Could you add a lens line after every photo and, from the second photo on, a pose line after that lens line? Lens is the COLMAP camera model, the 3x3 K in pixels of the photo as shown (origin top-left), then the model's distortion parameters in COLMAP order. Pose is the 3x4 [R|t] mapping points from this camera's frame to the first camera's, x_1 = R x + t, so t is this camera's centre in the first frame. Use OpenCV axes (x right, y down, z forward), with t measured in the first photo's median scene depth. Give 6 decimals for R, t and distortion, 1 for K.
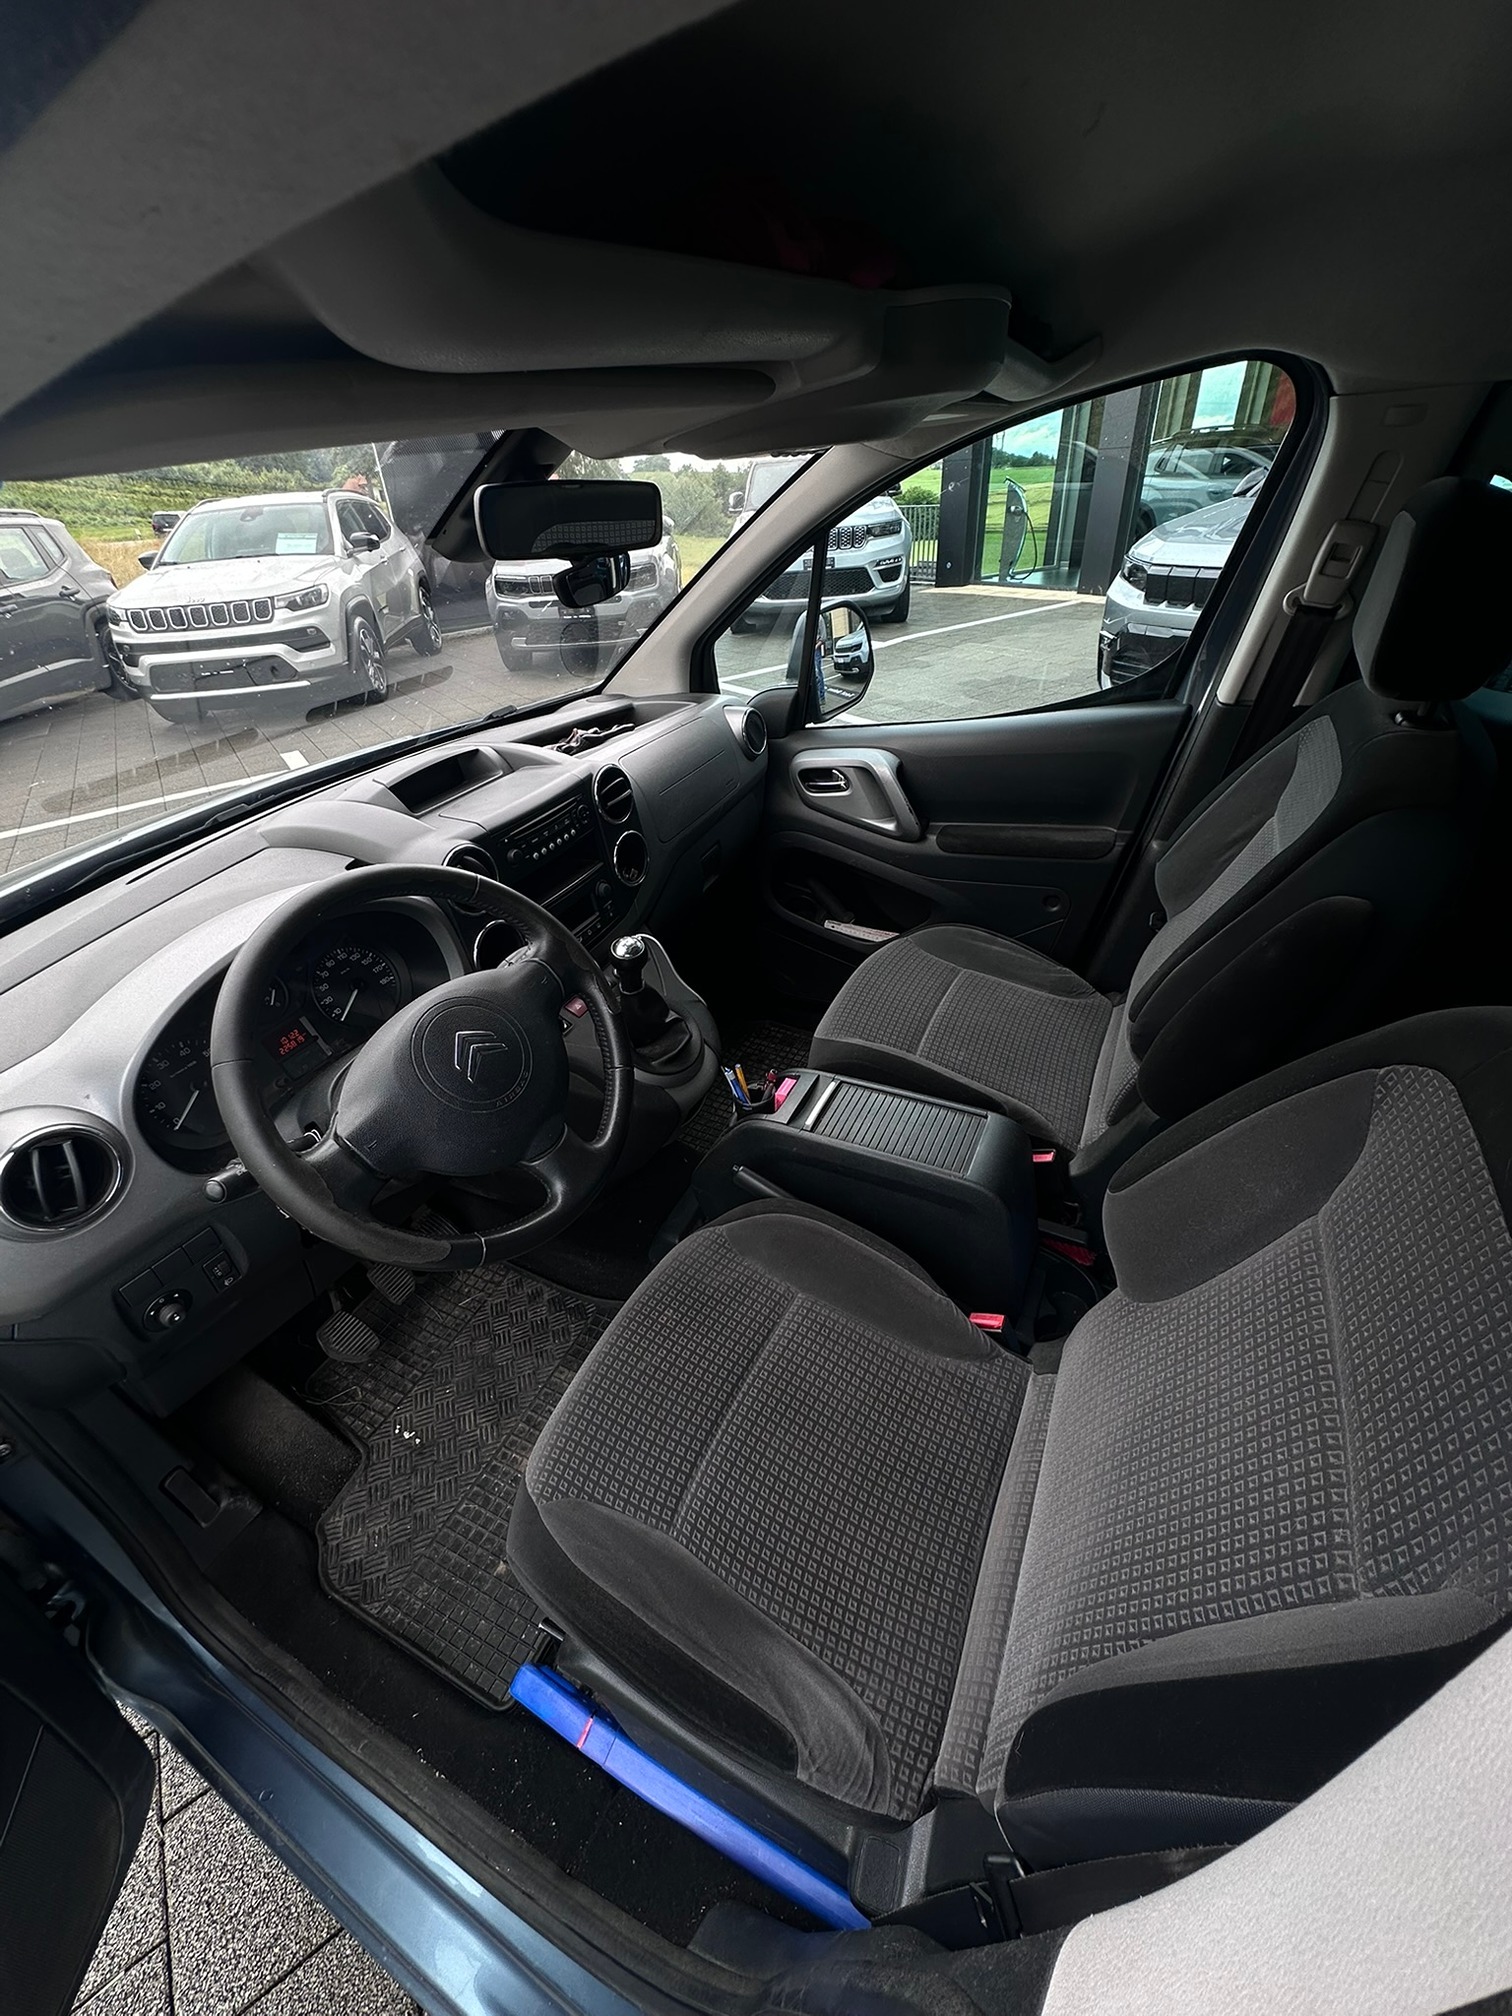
lens RADIAL K [[804.9, 0, 761.5], [0, 804.9, 1007.5], [0, 0, 1]] dist [0.001258, 0.000135]
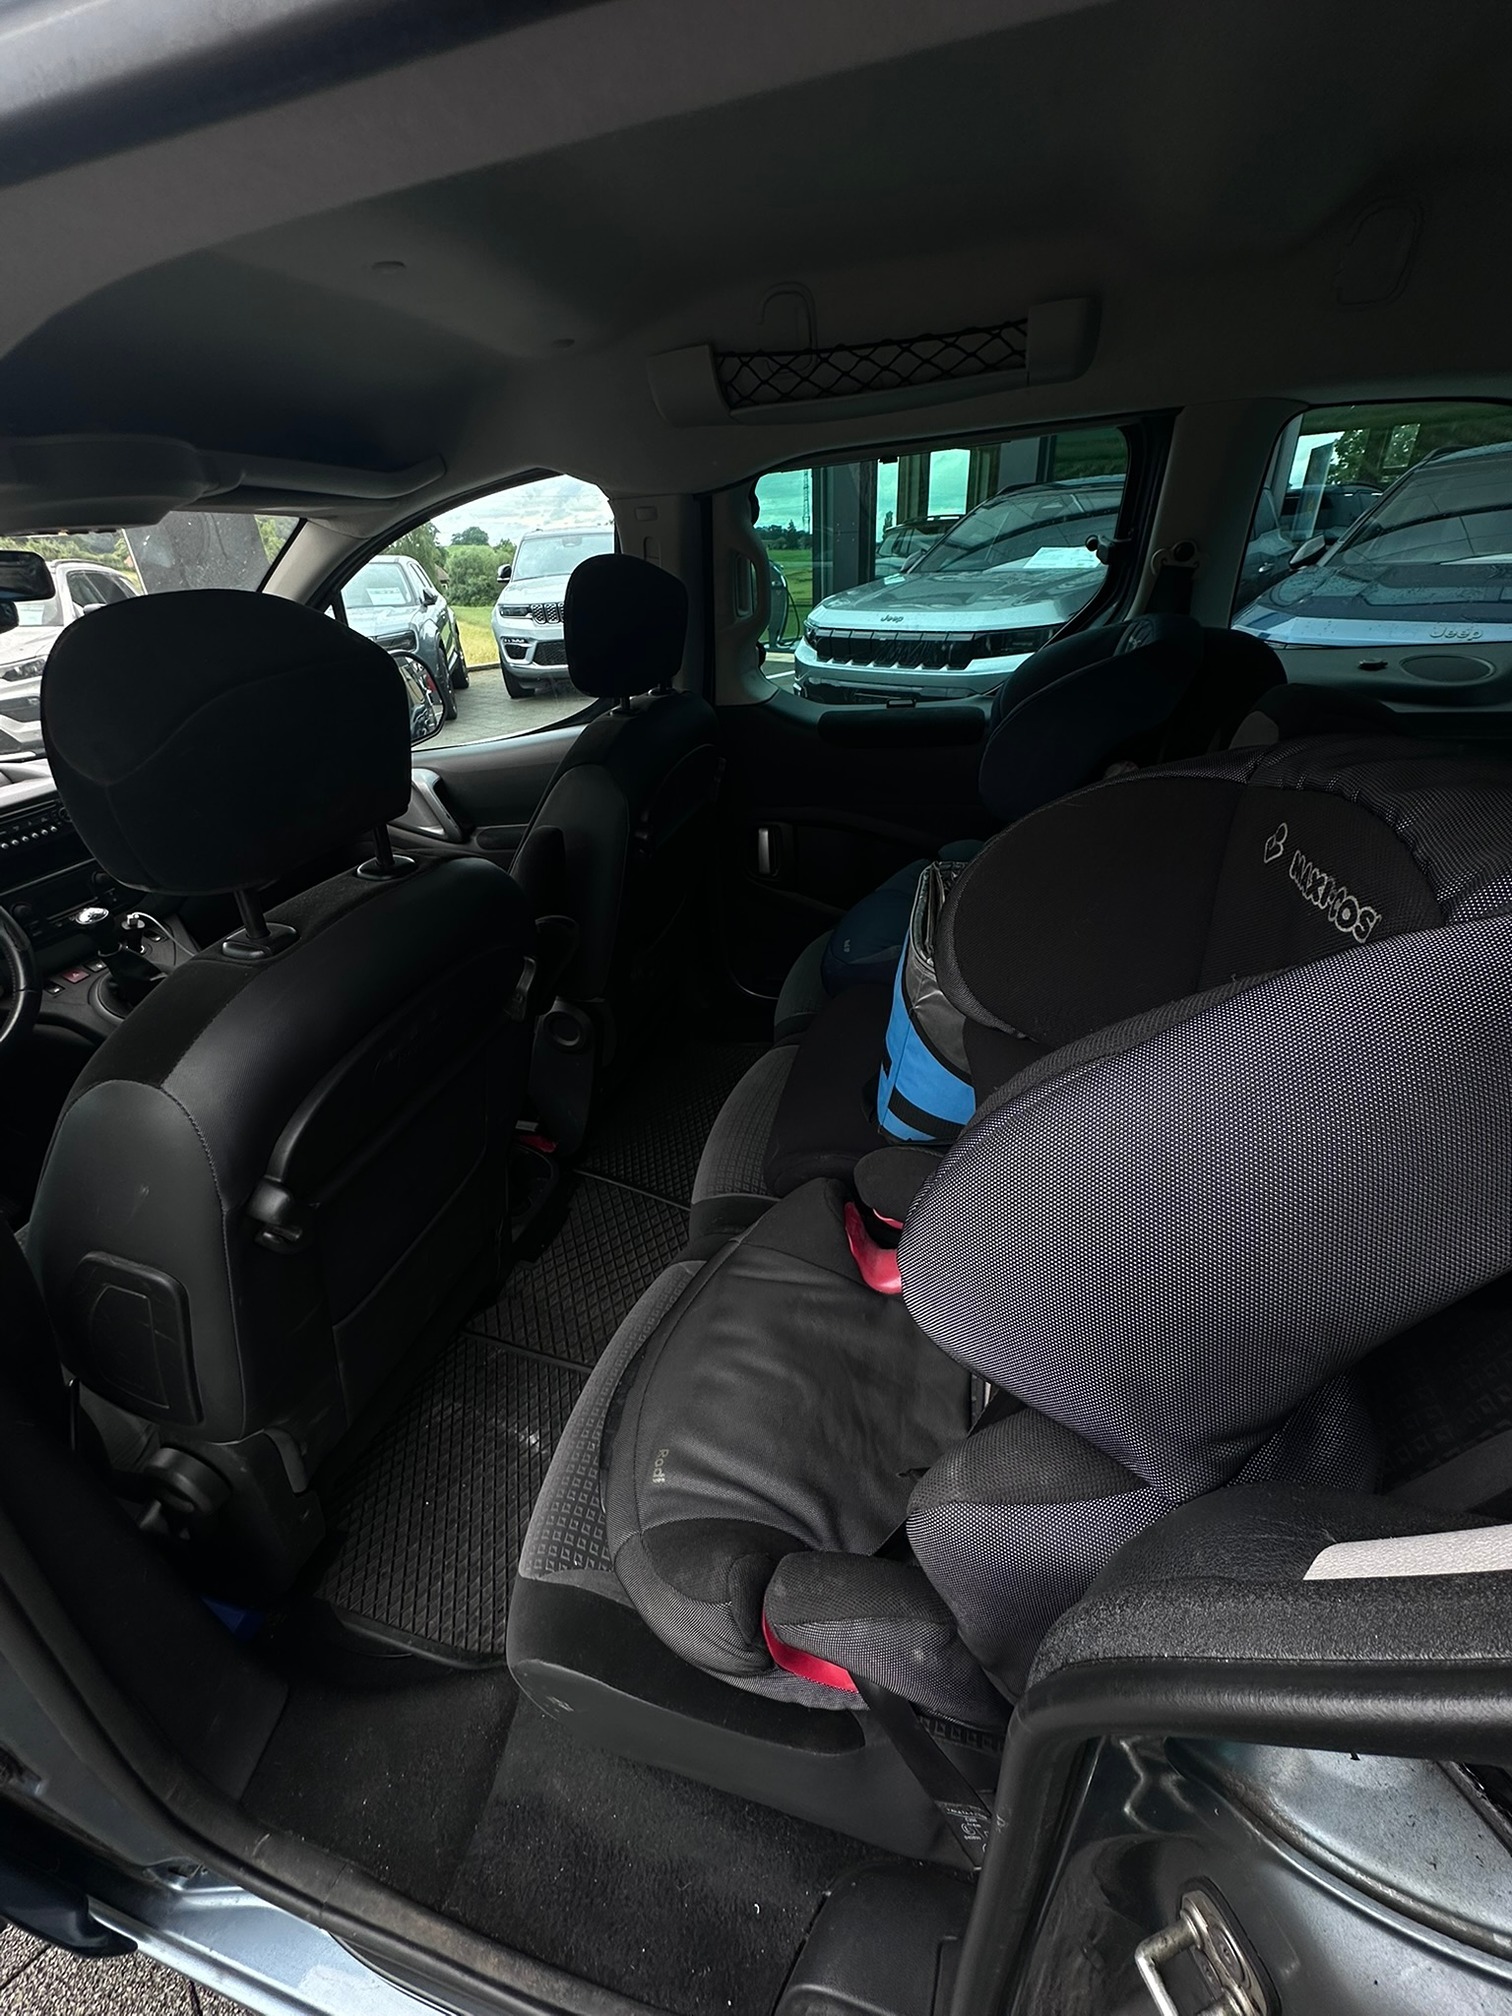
lens RADIAL K [[804.9, 0, 751.9], [0, 804.9, 1005.6], [0, 0, 1]] dist [0.001258, 0.000135]
pose [[0.983344, -0.081643, 0.162387, 0.157475], [0.093138, 0.993563, -0.064474, 0.060180], [-0.156078, 0.078524, 0.984618, -0.091104]]
